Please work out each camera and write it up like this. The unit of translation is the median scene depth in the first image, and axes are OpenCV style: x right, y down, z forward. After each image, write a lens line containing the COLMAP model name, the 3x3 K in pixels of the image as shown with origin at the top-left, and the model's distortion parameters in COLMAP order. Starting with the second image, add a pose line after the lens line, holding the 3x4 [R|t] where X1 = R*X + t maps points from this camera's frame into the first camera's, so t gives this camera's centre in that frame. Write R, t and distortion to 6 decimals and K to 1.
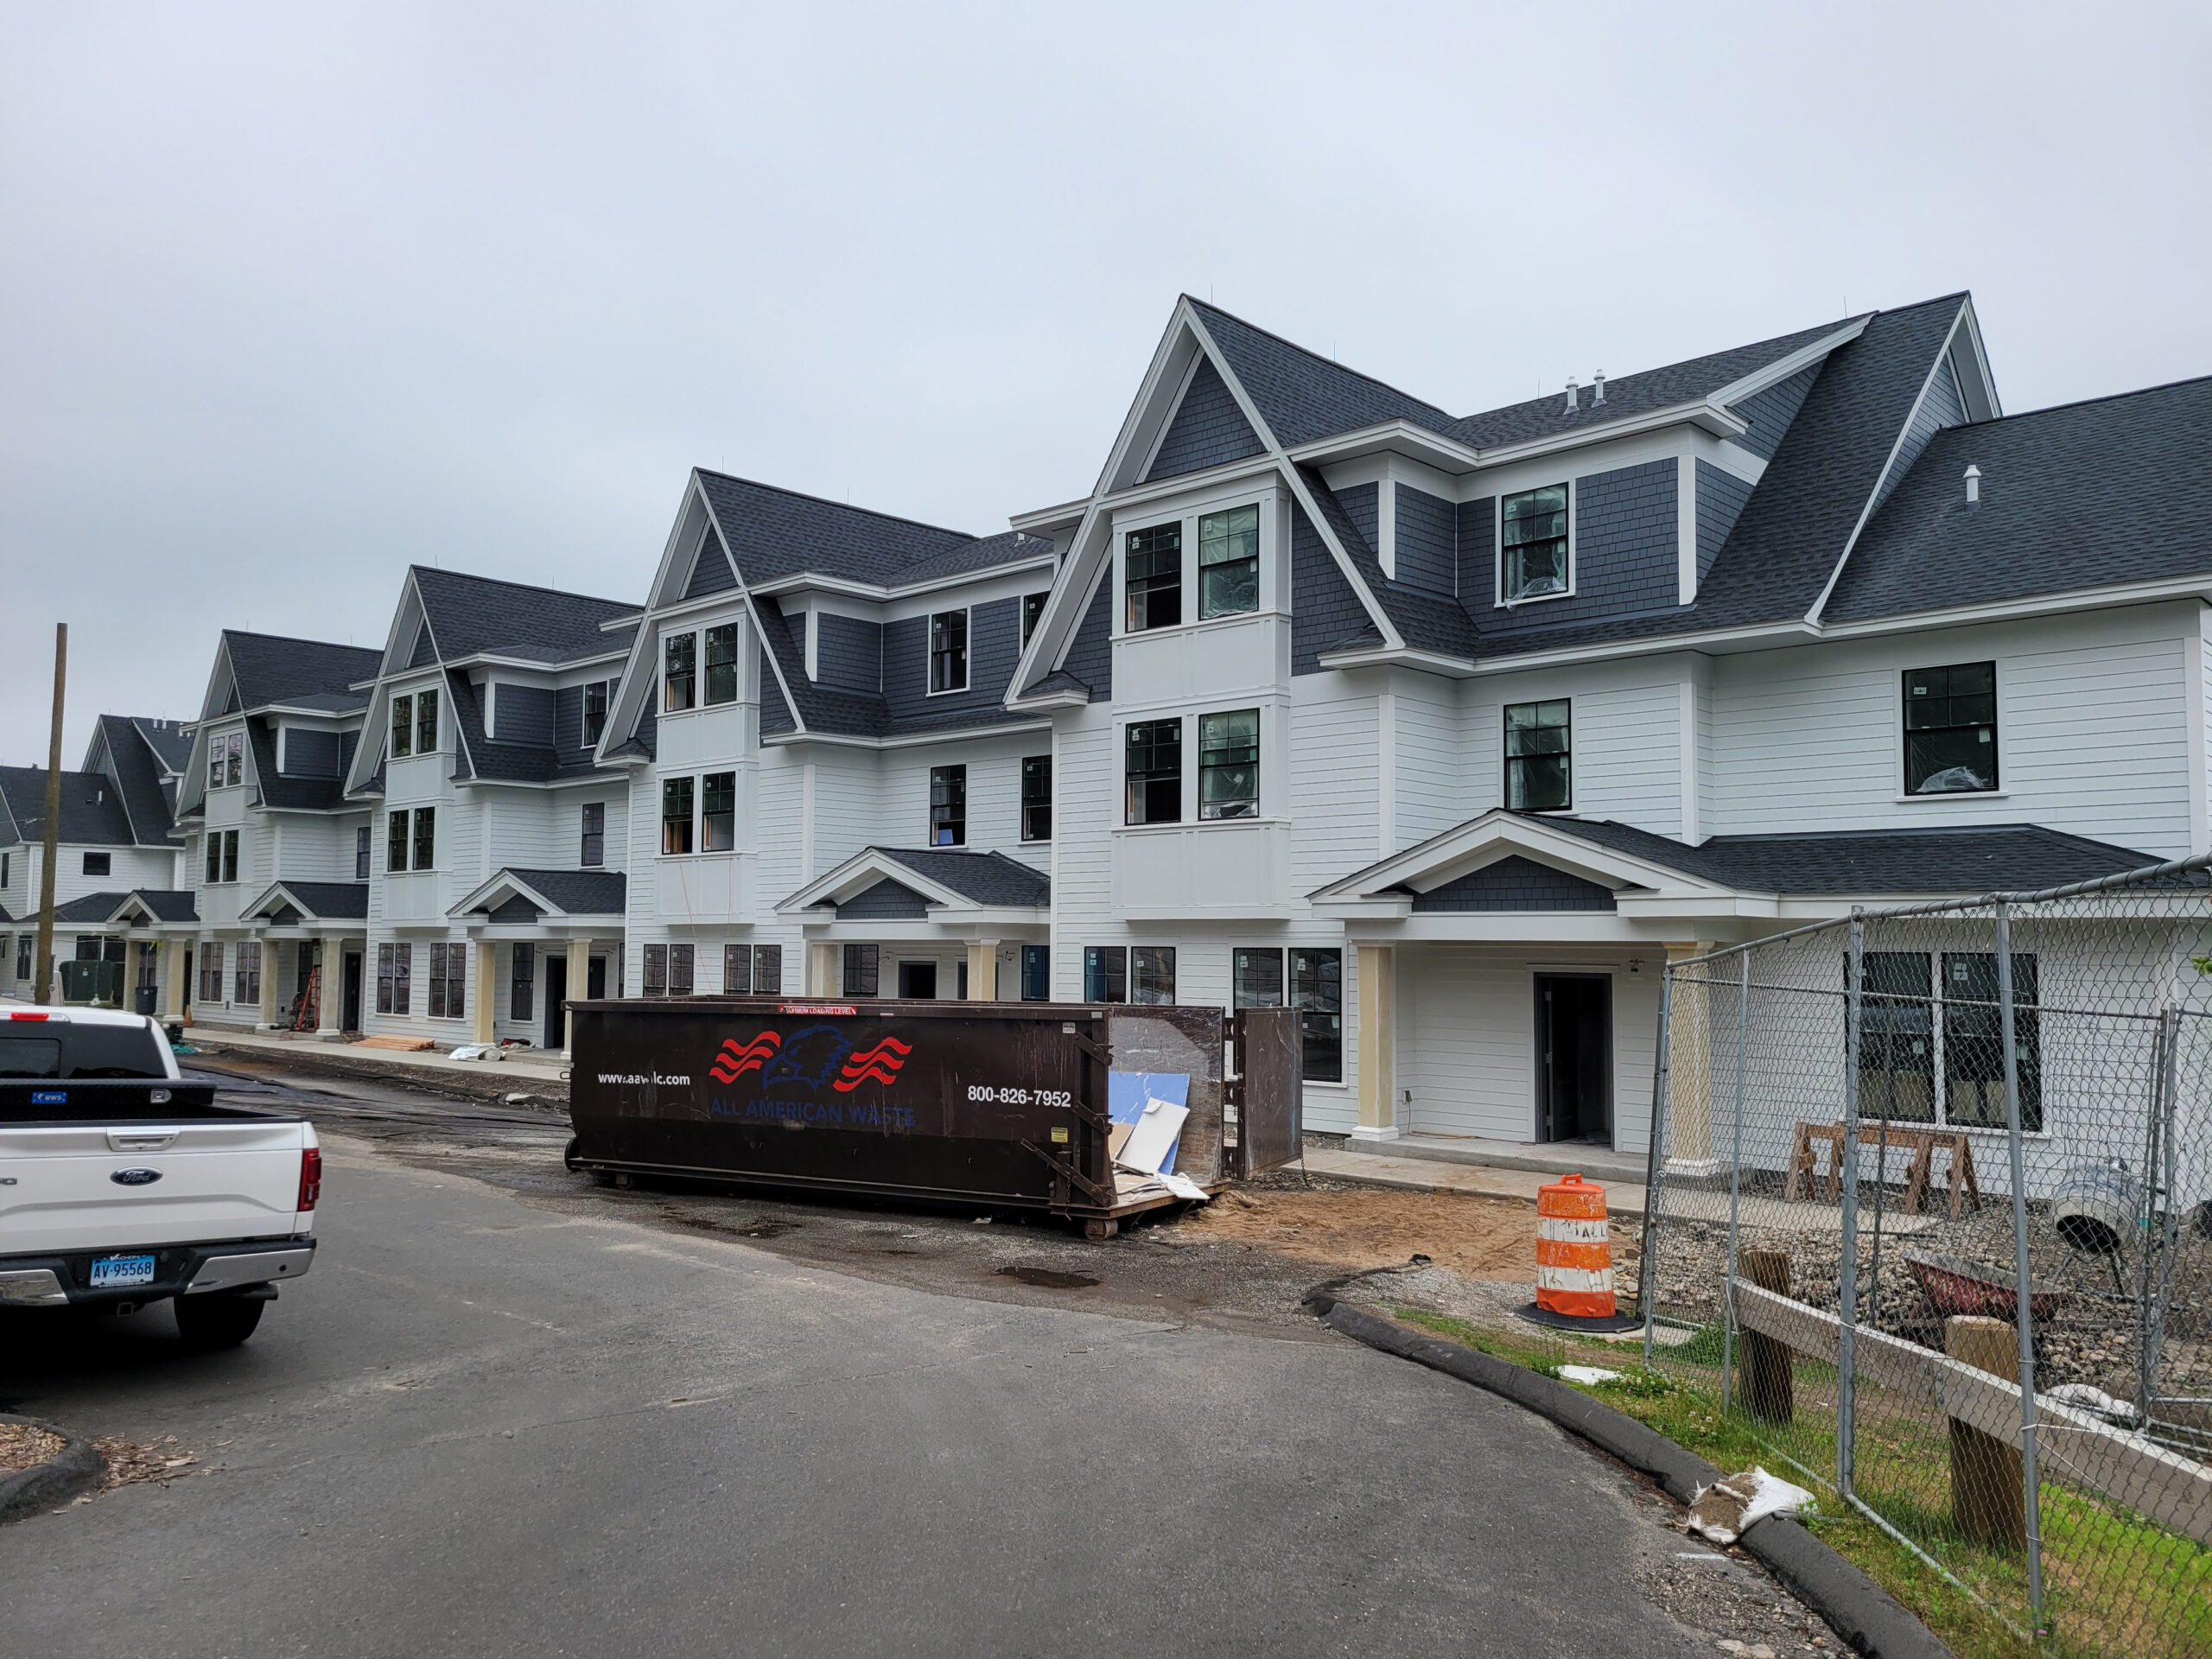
lens RADIAL K [[1630.1, 0, 1106.0], [0, 1630.1, 829.5], [0, 0, 1]] dist [0.053929, -0.000455]
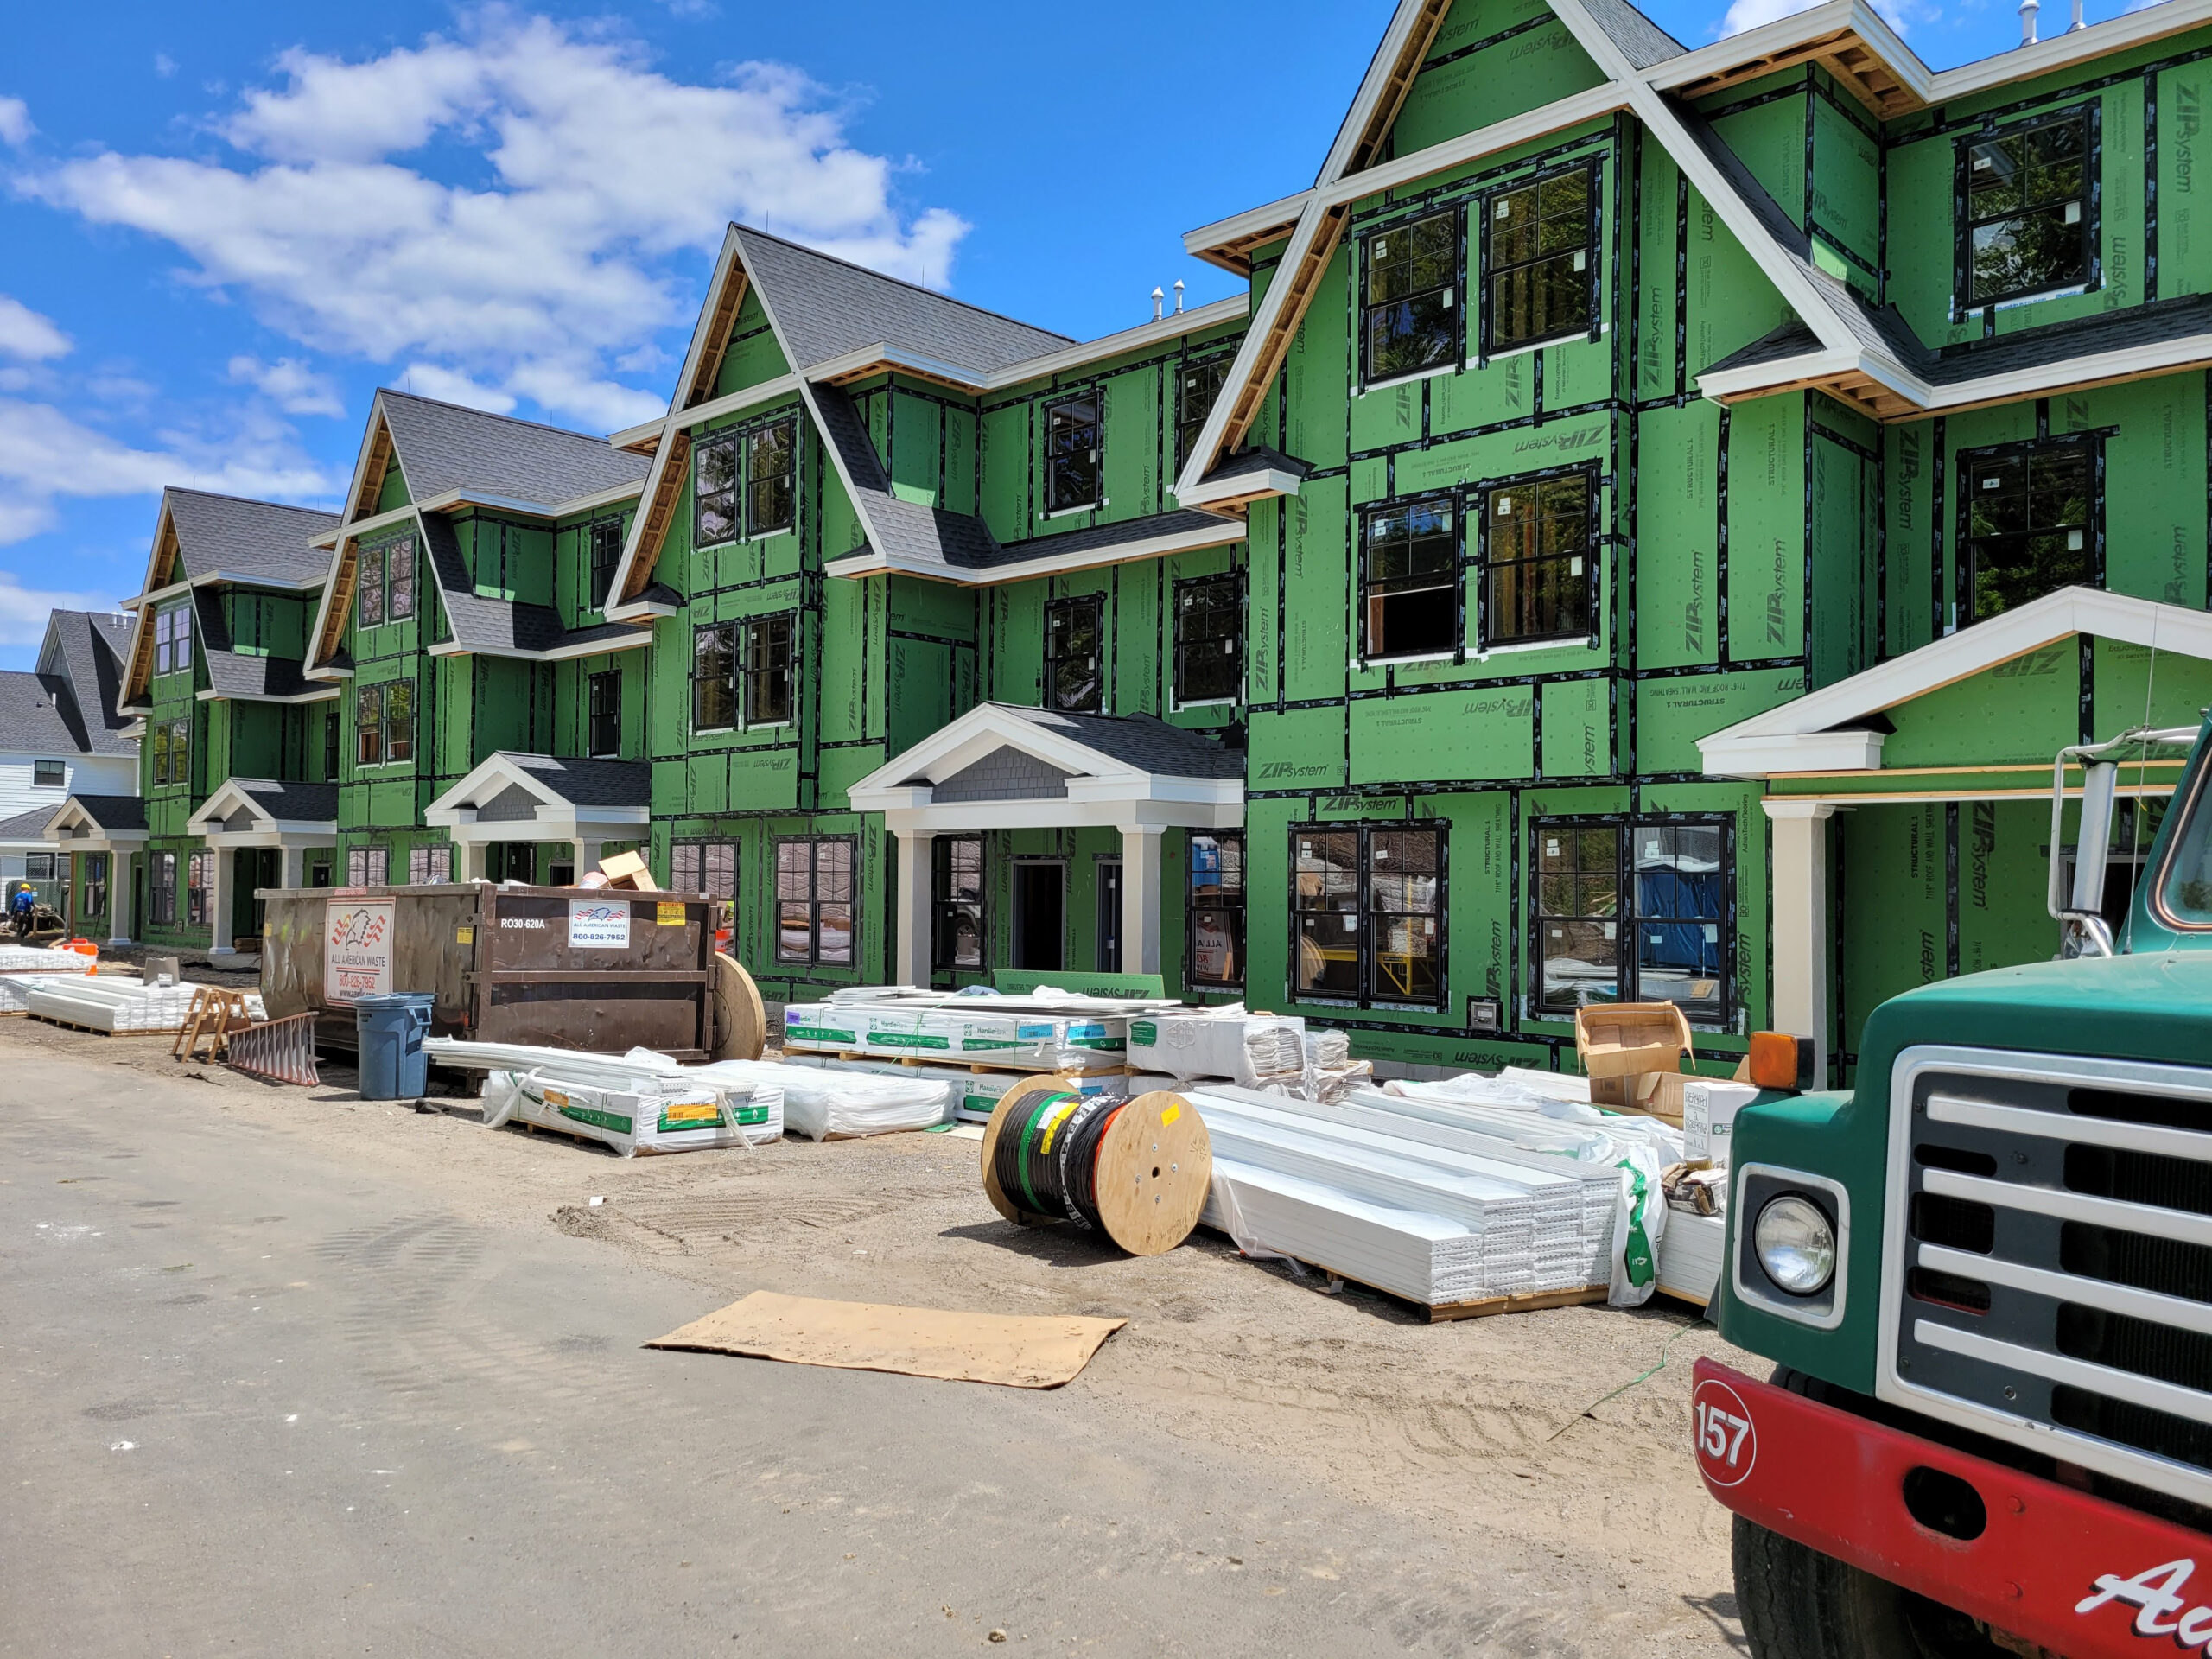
lens RADIAL K [[1630.1, 0, 1106.0], [0, 1630.1, 829.5], [0, 0, 1]] dist [0.053929, -0.000455]
pose [[0.999985, -0.002335, -0.004973, -0.075854], [0.002534, 0.999177, 0.040477, 0.034278], [0.004875, -0.040489, 0.999168, 0.232283]]
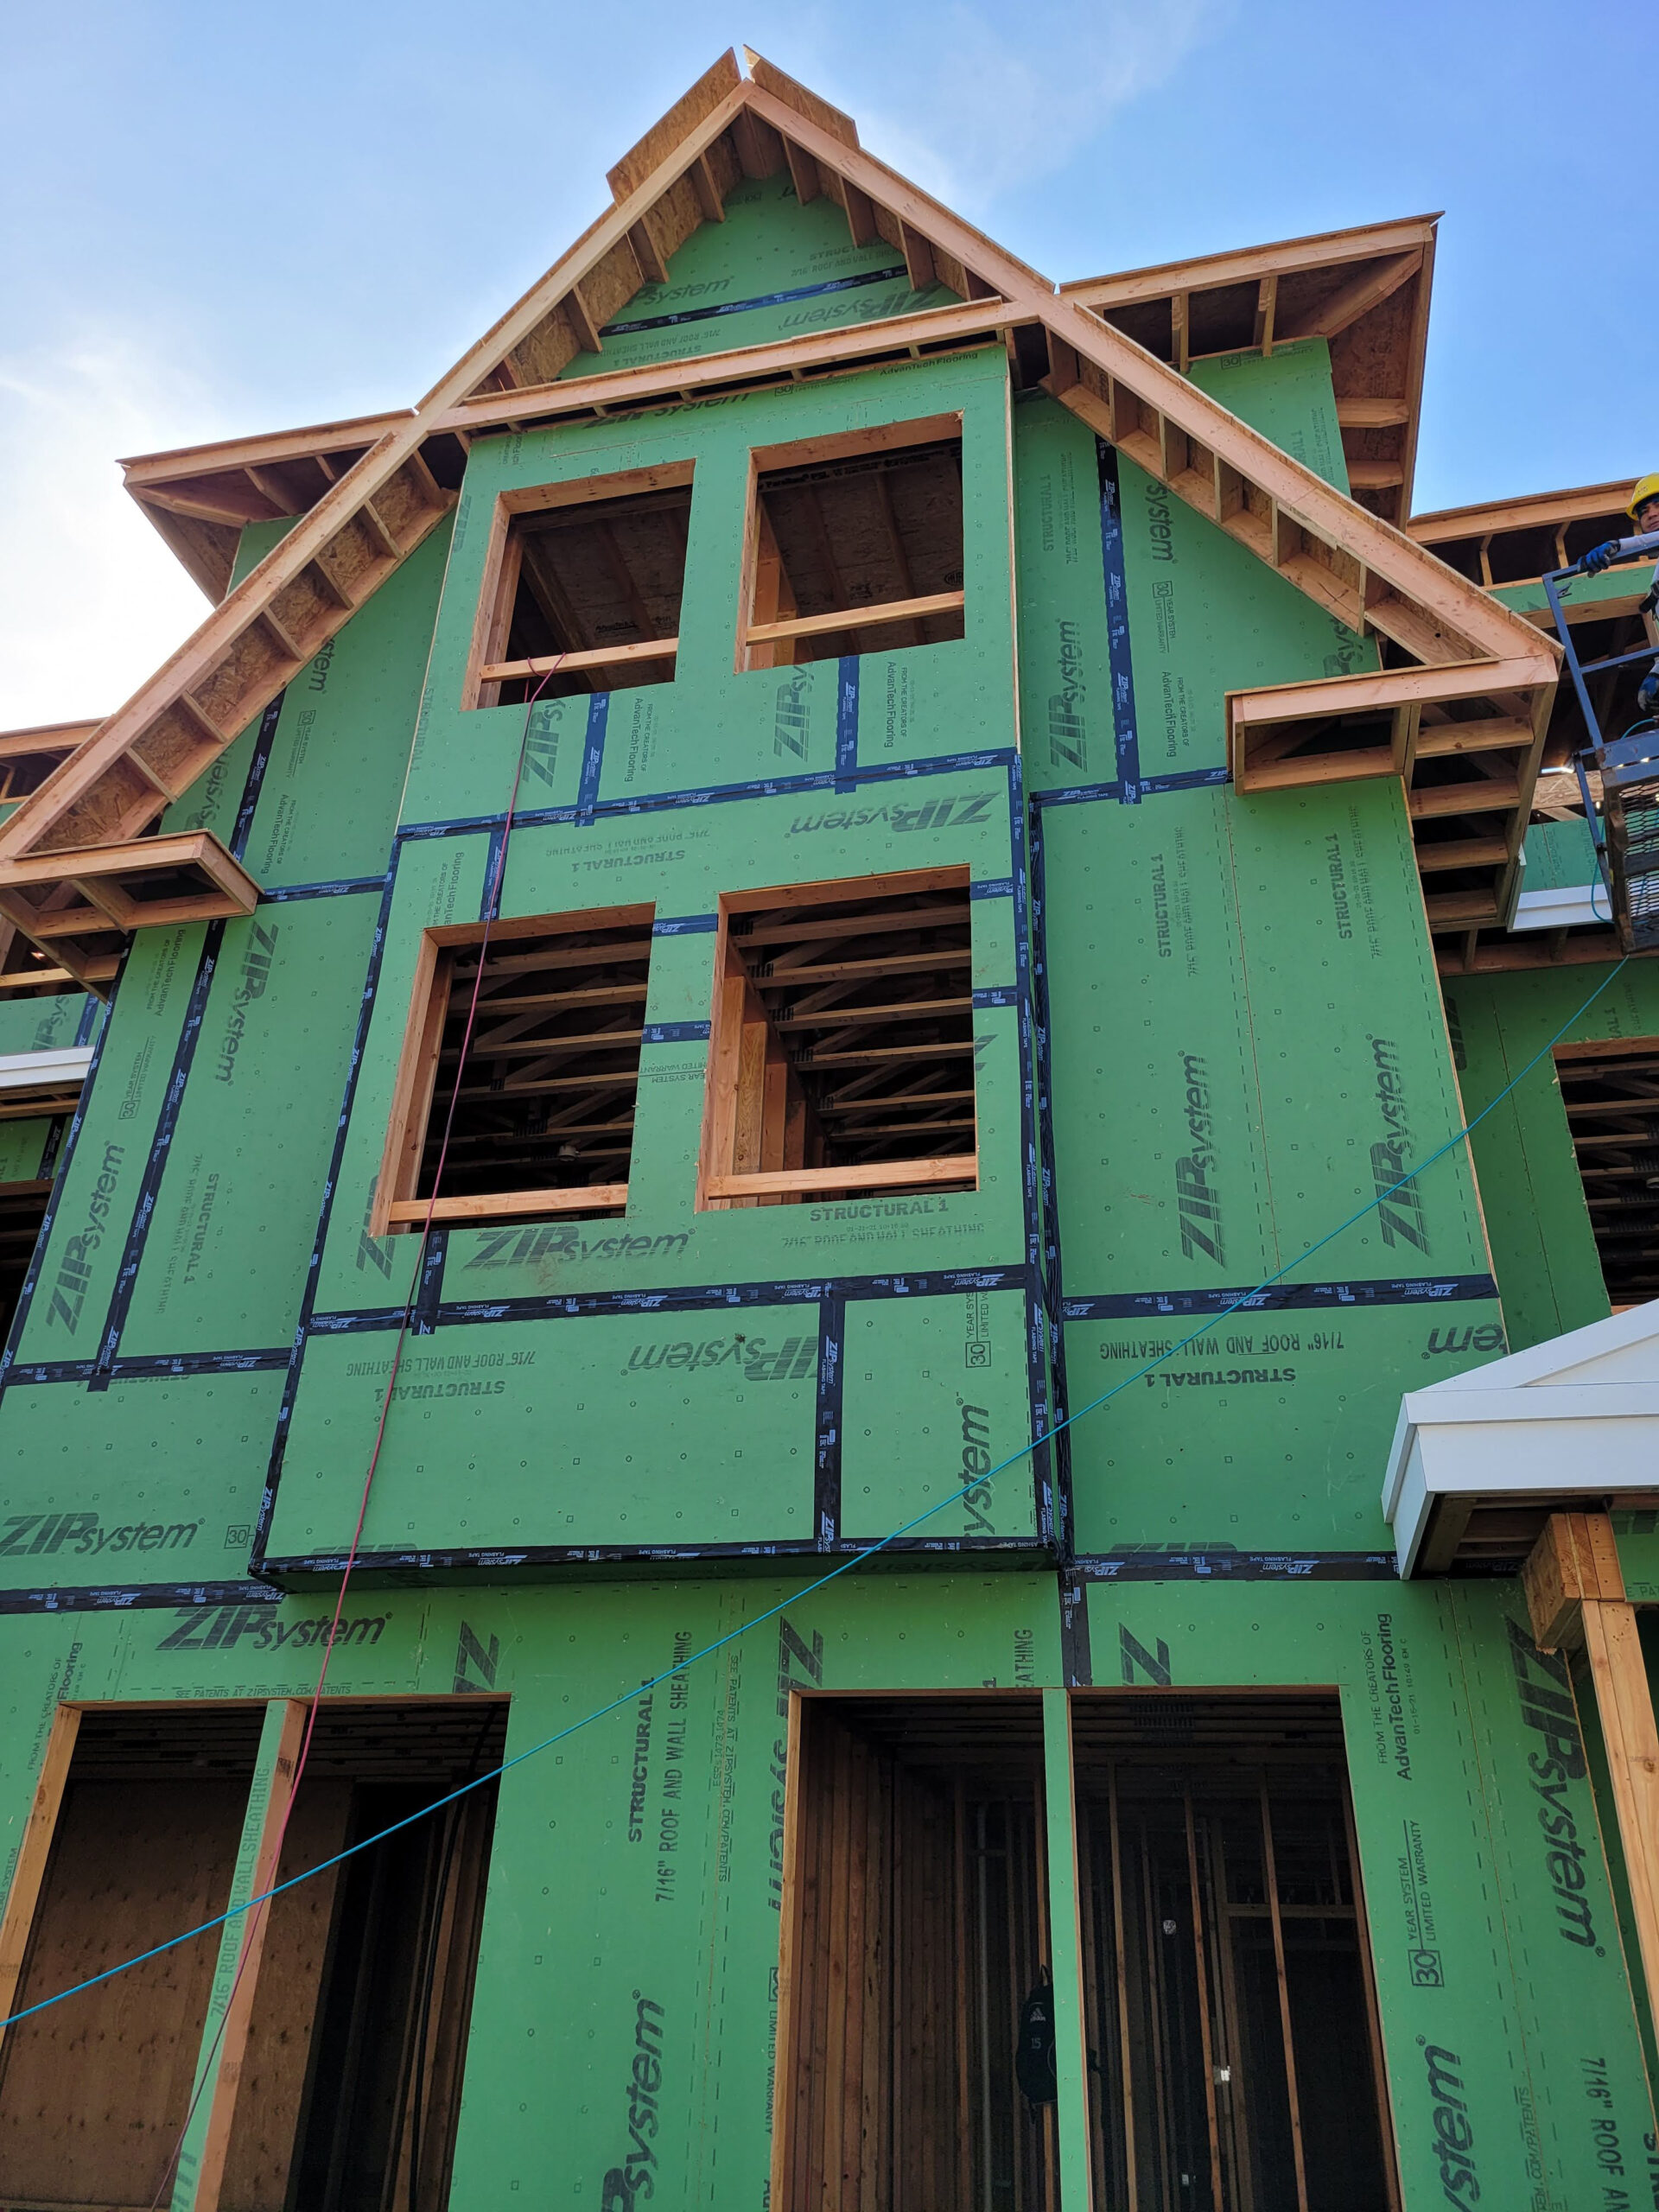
lens RADIAL K [[1630.1, 0, 829.5], [0, 1630.1, 1106.0], [0, 0, 1]] dist [0.053929, -0.000455]
pose [[0.862335, 0.257778, 0.435808, -0.037428], [-0.055032, 0.903322, -0.425417, 0.074011], [-0.503338, 0.342869, 0.793153, 0.580395]]
